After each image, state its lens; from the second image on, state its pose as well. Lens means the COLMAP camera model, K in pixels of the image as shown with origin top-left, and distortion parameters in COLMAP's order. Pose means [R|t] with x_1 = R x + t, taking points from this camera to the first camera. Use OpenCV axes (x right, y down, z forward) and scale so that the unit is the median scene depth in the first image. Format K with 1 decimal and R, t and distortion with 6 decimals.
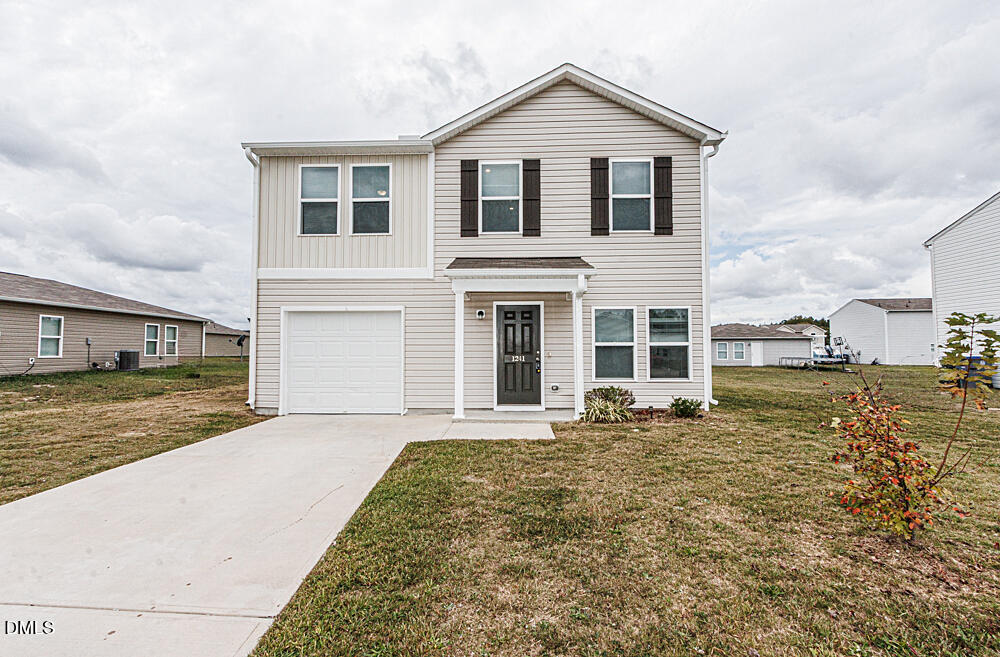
lens RADIAL K [[449.5, 0, 497.1], [0, 449.5, 332.6], [0, 0, 1]] dist [0.000185, 0.000695]
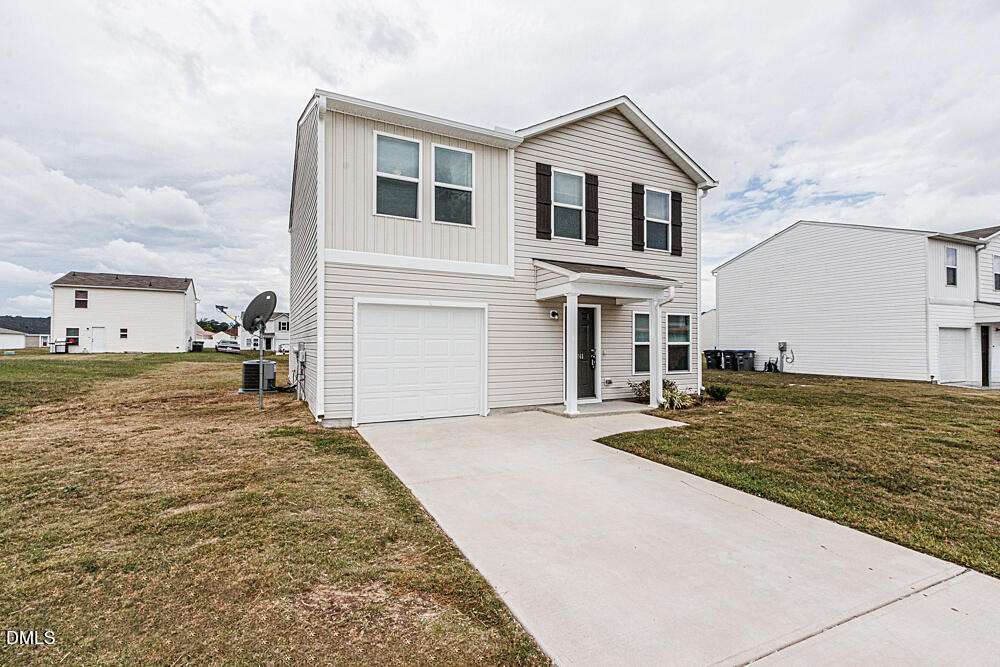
lens RADIAL K [[449.5, 0, 510.9], [0, 449.5, 329.2], [0, 0, 1]] dist [0.000185, 0.000695]
pose [[0.878001, 0.018735, 0.478292, -0.617897], [-0.030705, 0.999380, 0.017219, -0.021734], [-0.477673, -0.029805, 0.878032, 0.121761]]
